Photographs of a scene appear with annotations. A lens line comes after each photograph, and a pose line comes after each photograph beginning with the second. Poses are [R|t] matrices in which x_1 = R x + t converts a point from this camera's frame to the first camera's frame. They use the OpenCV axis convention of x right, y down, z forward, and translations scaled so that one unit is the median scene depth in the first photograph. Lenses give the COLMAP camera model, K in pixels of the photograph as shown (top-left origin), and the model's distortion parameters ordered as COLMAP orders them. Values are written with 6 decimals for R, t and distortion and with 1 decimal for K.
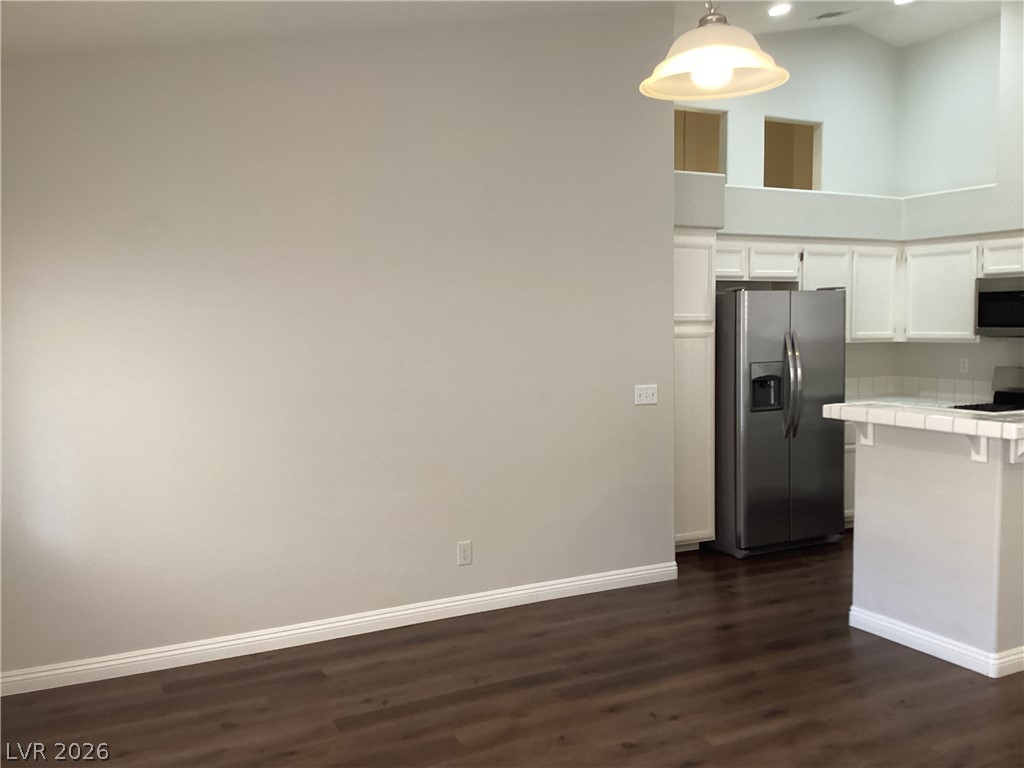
lens RADIAL K [[923.5, 0, 513.9], [0, 923.5, 387.8], [0, 0, 1]] dist [0.091355, -0.160867]
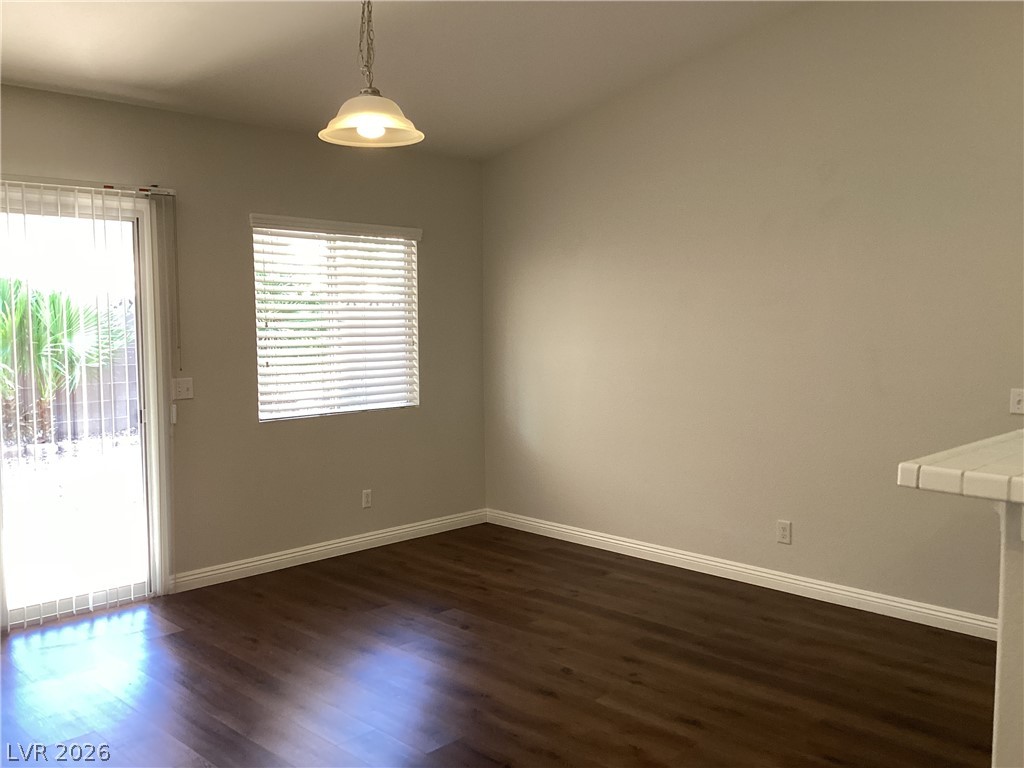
lens RADIAL K [[923.5, 0, 513.9], [0, 923.5, 387.8], [0, 0, 1]] dist [0.091355, -0.160867]
pose [[0.301748, 0.092686, -0.948872, 0.637021], [-0.067943, 0.994823, 0.075569, -0.029658], [0.950964, 0.041666, 0.306483, 0.303434]]
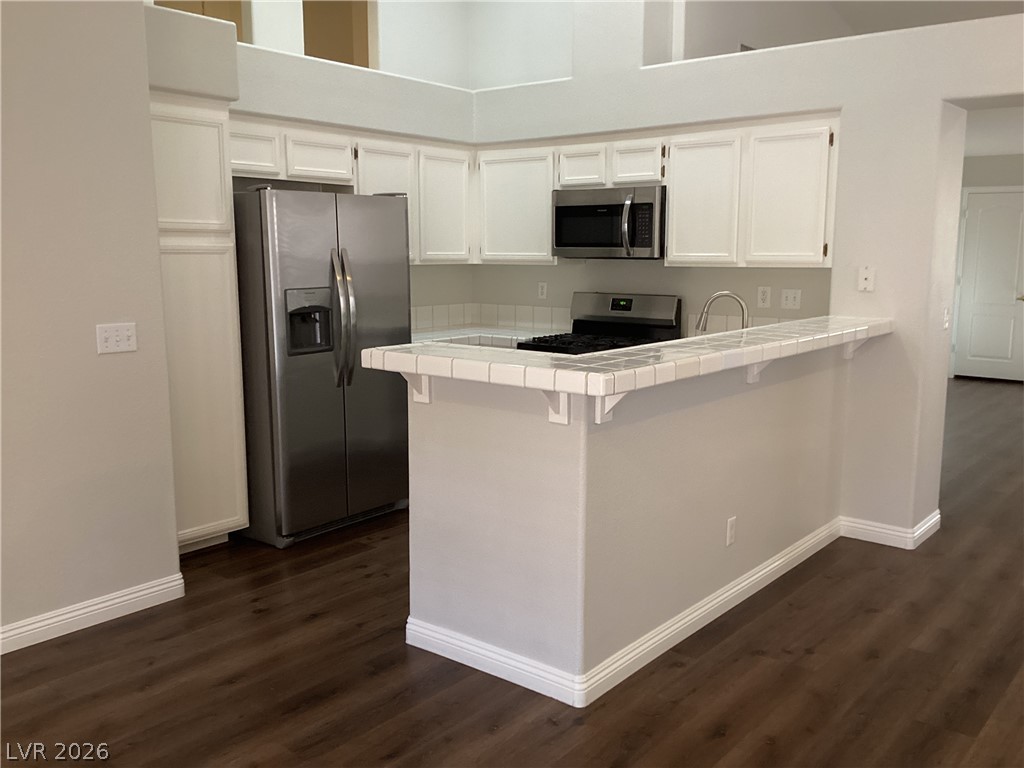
lens RADIAL K [[923.5, 0, 513.9], [0, 923.5, 387.8], [0, 0, 1]] dist [0.091355, -0.160867]
pose [[0.915472, -0.050631, 0.399184, 0.120719], [0.018973, 0.996380, 0.082864, -0.006557], [-0.401934, -0.068286, 0.913119, 0.240765]]
